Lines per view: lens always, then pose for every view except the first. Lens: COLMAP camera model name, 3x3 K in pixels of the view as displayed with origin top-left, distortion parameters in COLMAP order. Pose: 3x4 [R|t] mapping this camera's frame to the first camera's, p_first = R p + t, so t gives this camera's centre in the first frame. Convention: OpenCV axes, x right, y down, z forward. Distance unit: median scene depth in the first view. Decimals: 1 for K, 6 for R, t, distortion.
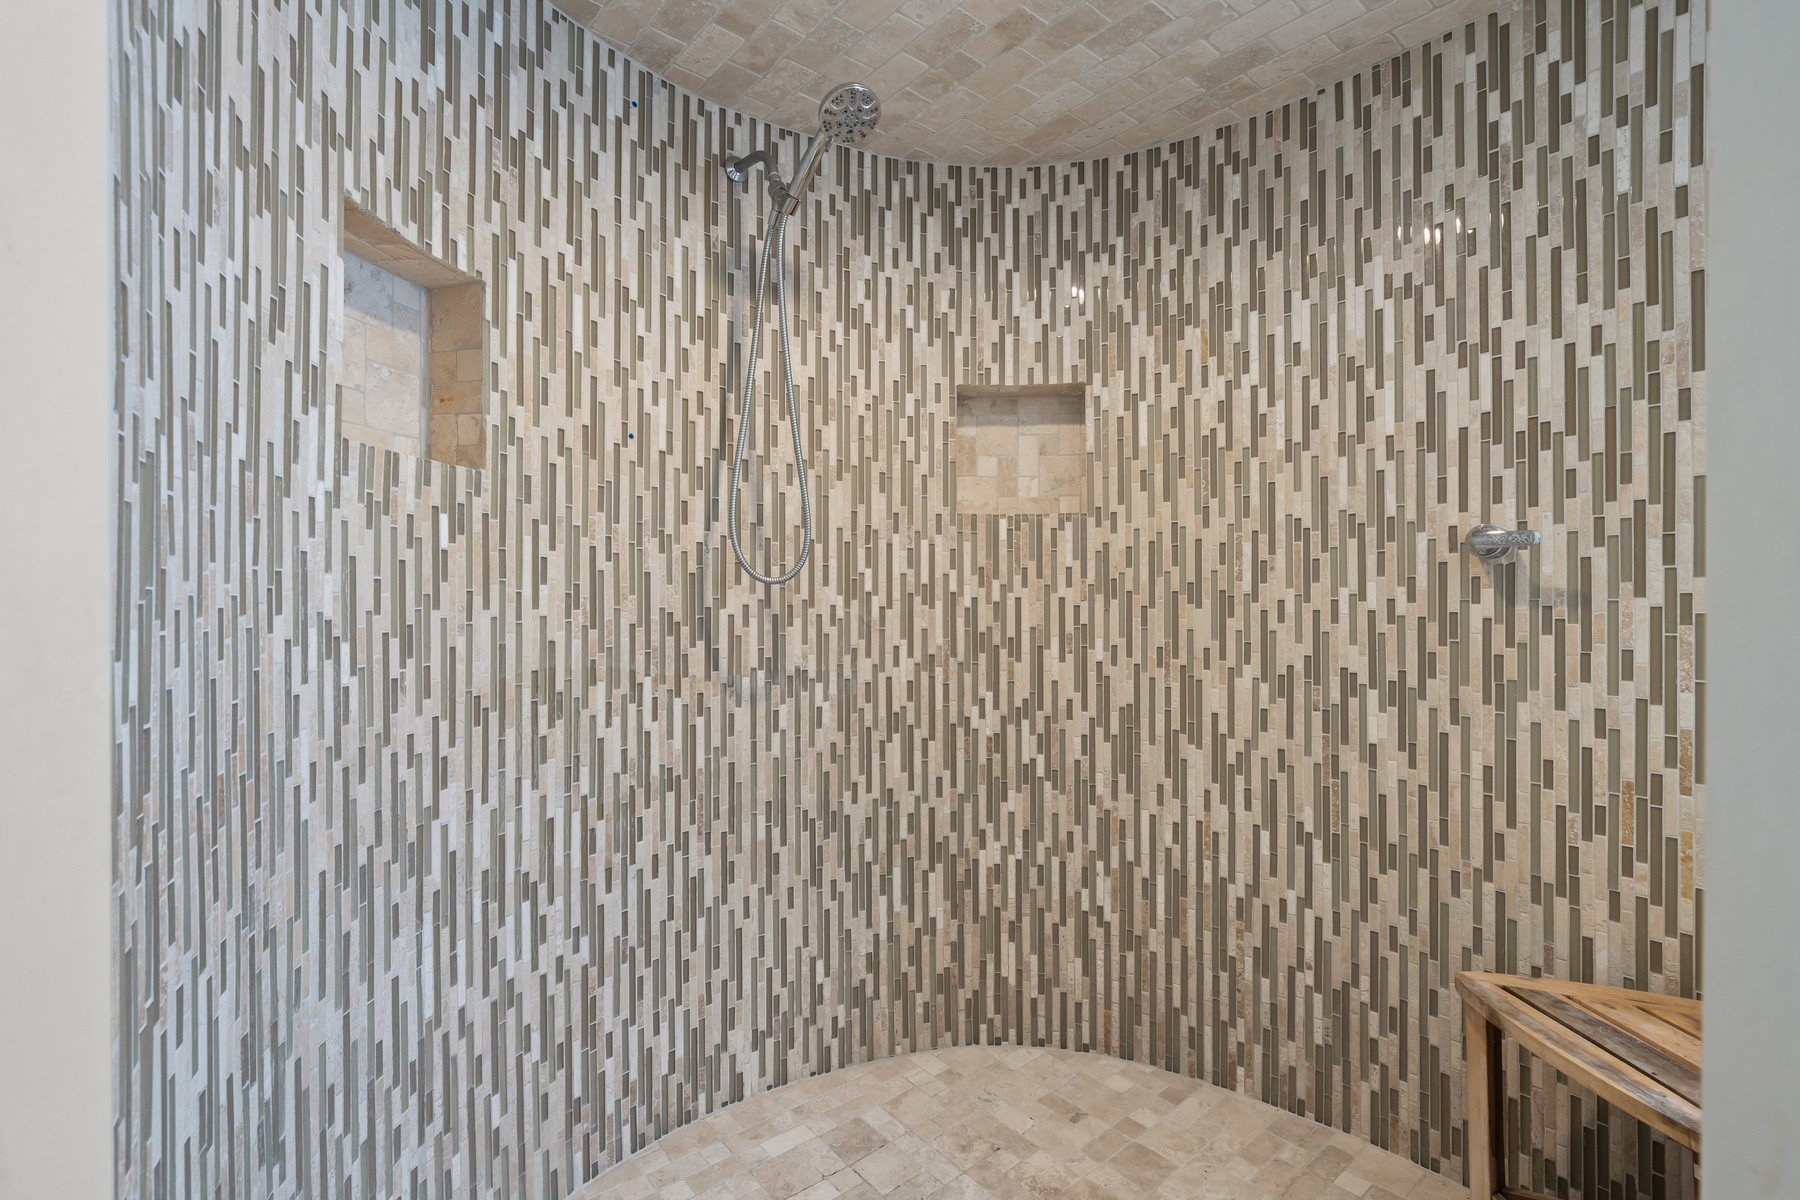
lens RADIAL K [[816.3, 0, 895.3], [0, 816.3, 606.4], [0, 0, 1]] dist [-0.011567, -0.000179]
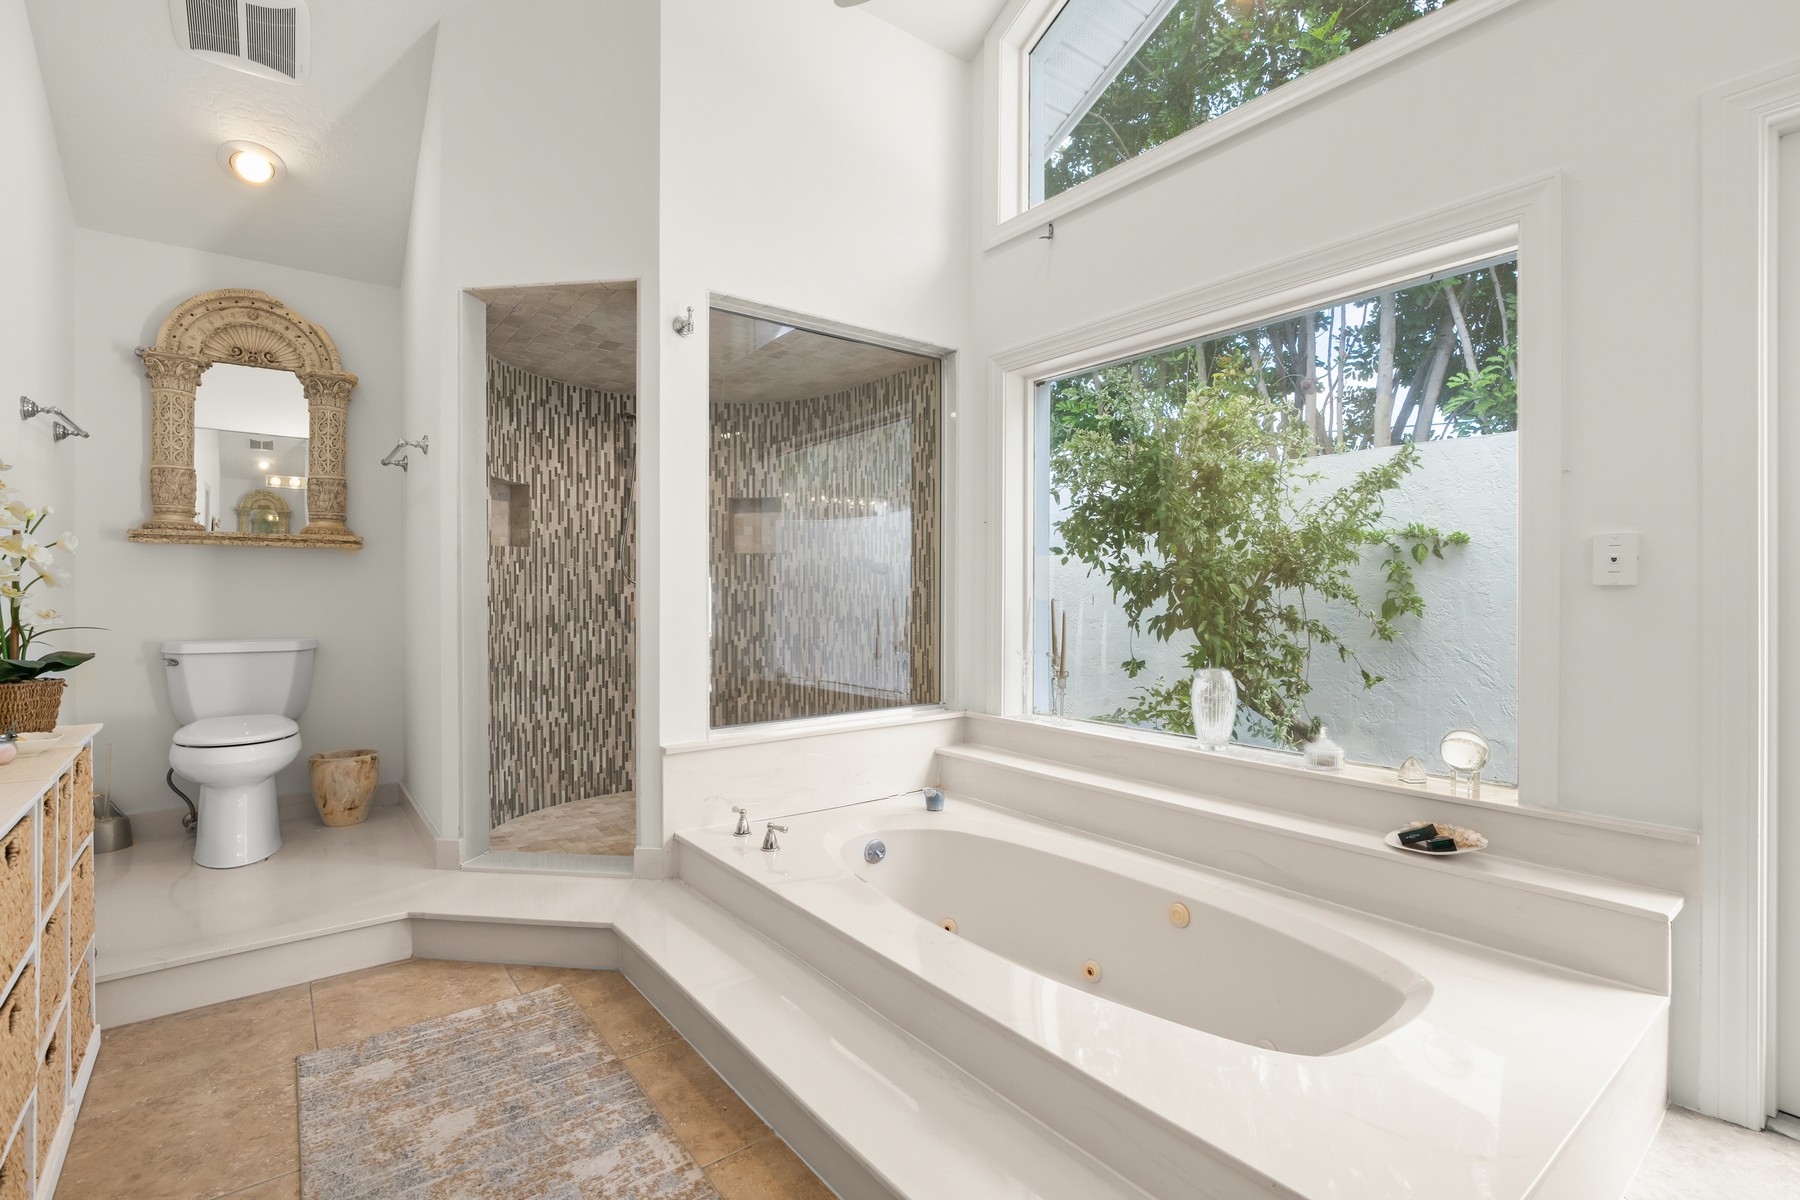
lens RADIAL K [[824.4, 0, 900.0], [0, 824.4, 600.0], [0, 0, 1]] dist [-0.000230, -0.000015]
pose [[0.999325, -0.004025, -0.036520, 0.784696], [0.004064, 0.999991, 0.001003, 0.023495], [0.036516, -0.001151, 0.999332, -1.609442]]
